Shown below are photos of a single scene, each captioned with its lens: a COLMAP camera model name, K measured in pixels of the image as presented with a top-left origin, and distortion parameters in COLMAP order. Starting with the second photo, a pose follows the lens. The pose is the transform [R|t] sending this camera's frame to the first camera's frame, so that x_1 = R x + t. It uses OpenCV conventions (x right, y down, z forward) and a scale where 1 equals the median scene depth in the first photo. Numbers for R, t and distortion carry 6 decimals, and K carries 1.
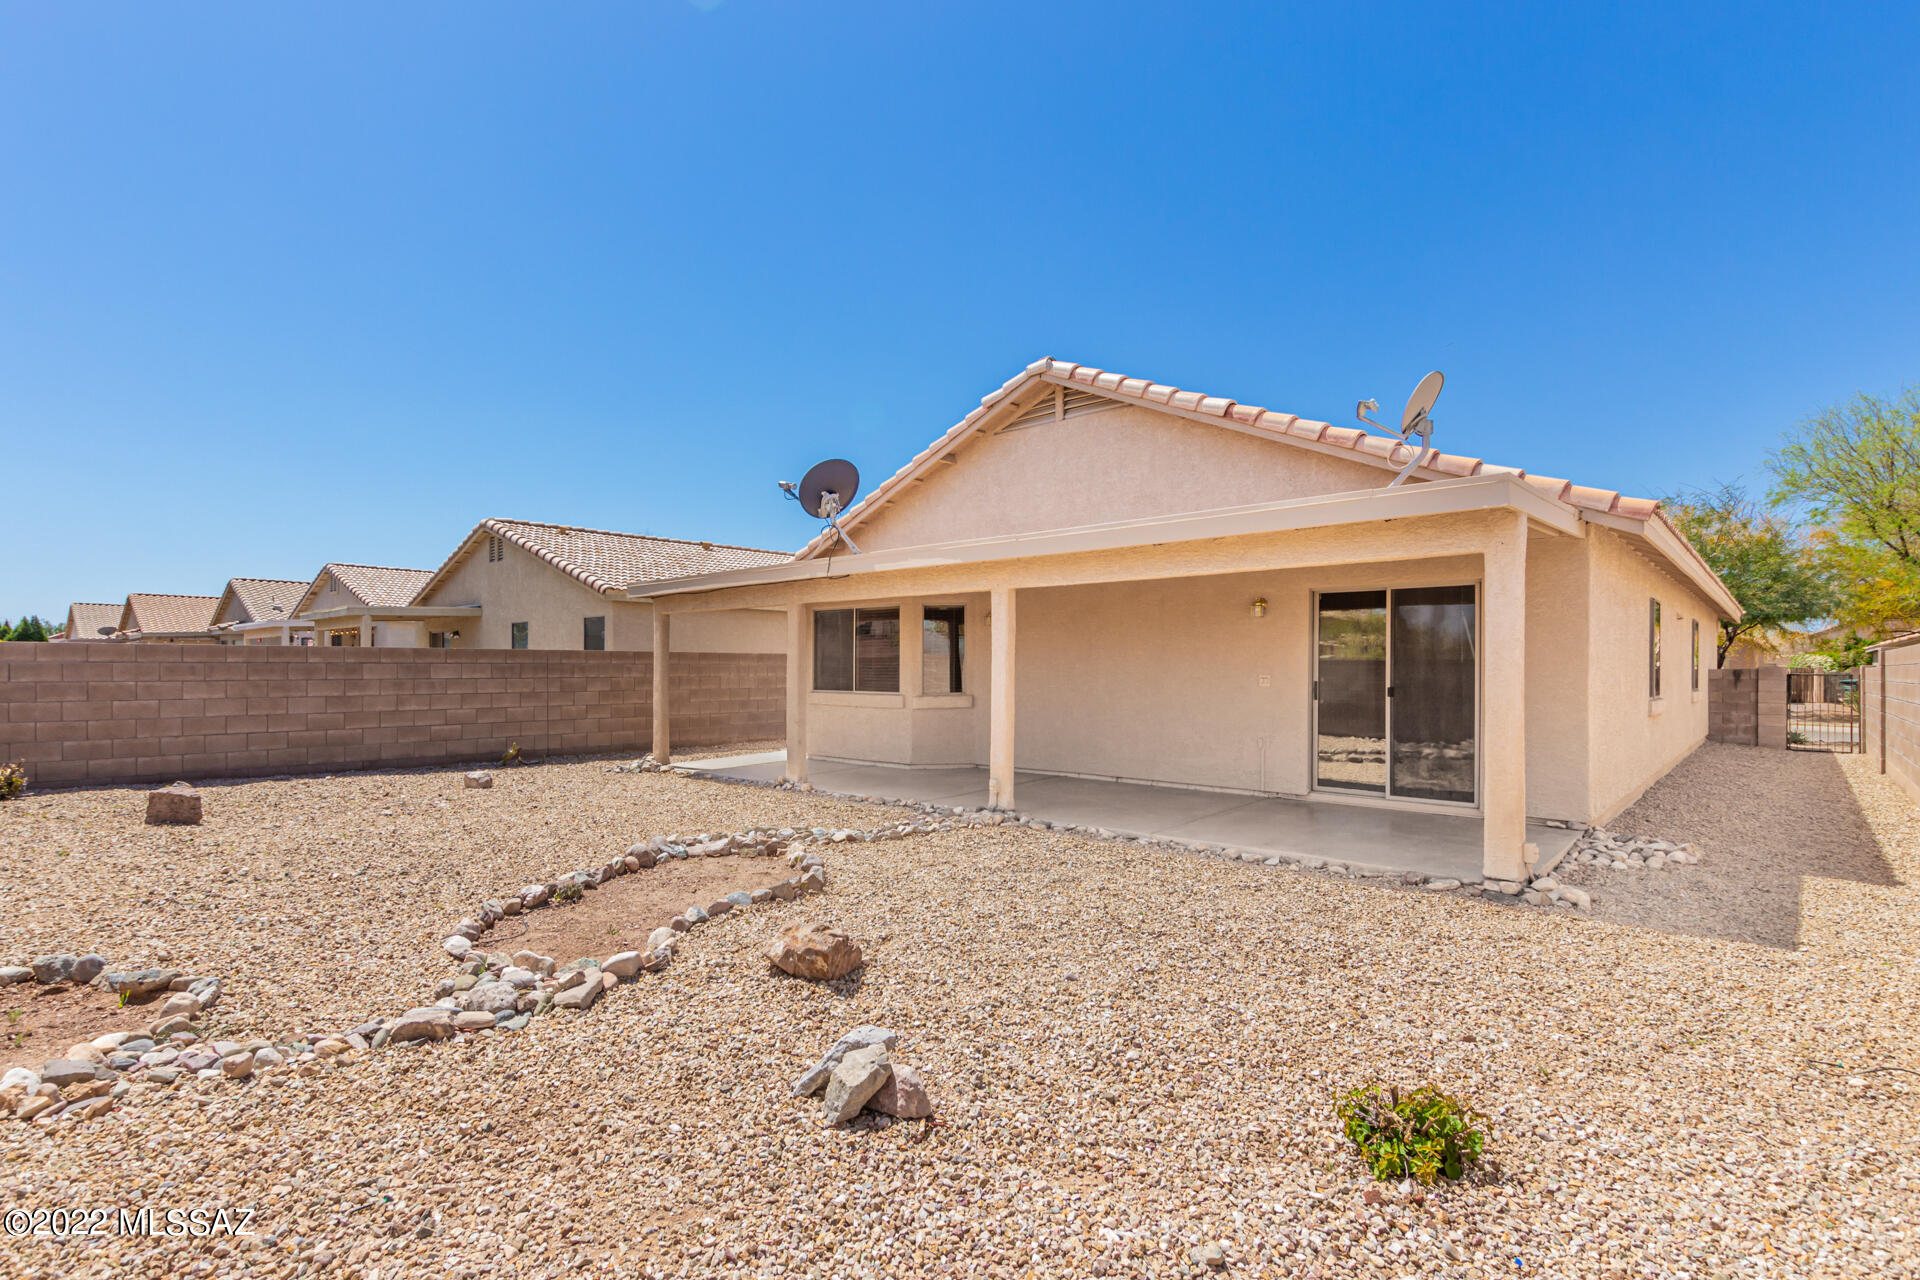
lens RADIAL K [[918.7, 0, 950.2], [0, 918.7, 649.4], [0, 0, 1]] dist [0.014707, -0.005261]
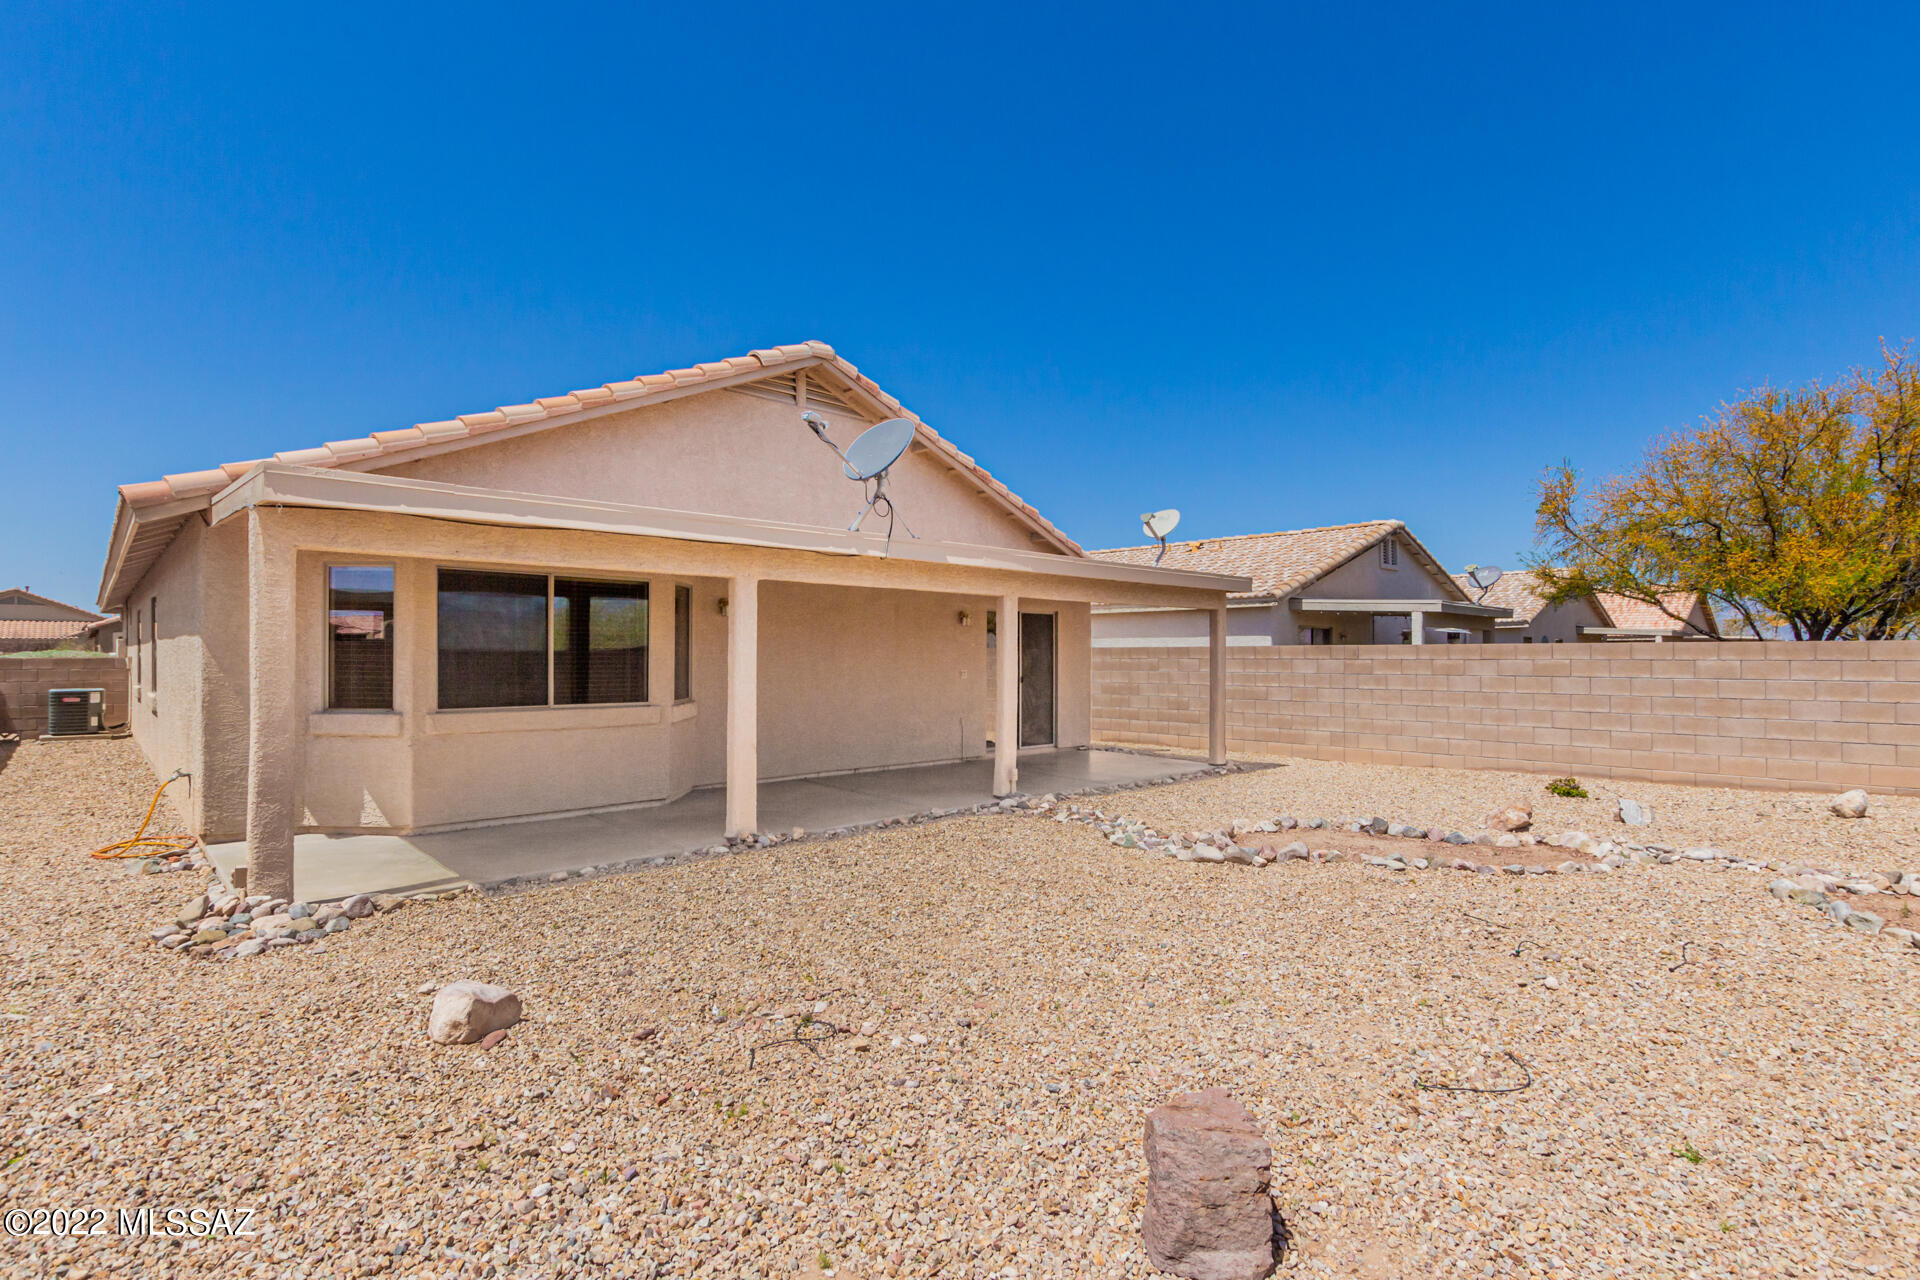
lens RADIAL K [[918.7, 0, 963.6], [0, 918.7, 655.5], [0, 0, 1]] dist [0.014707, -0.005261]
pose [[0.084001, 0.002645, 0.996462, -0.777705], [-0.030164, 0.999545, -0.000110, 0.001854], [-0.996009, -0.030048, 0.084042, 0.709193]]
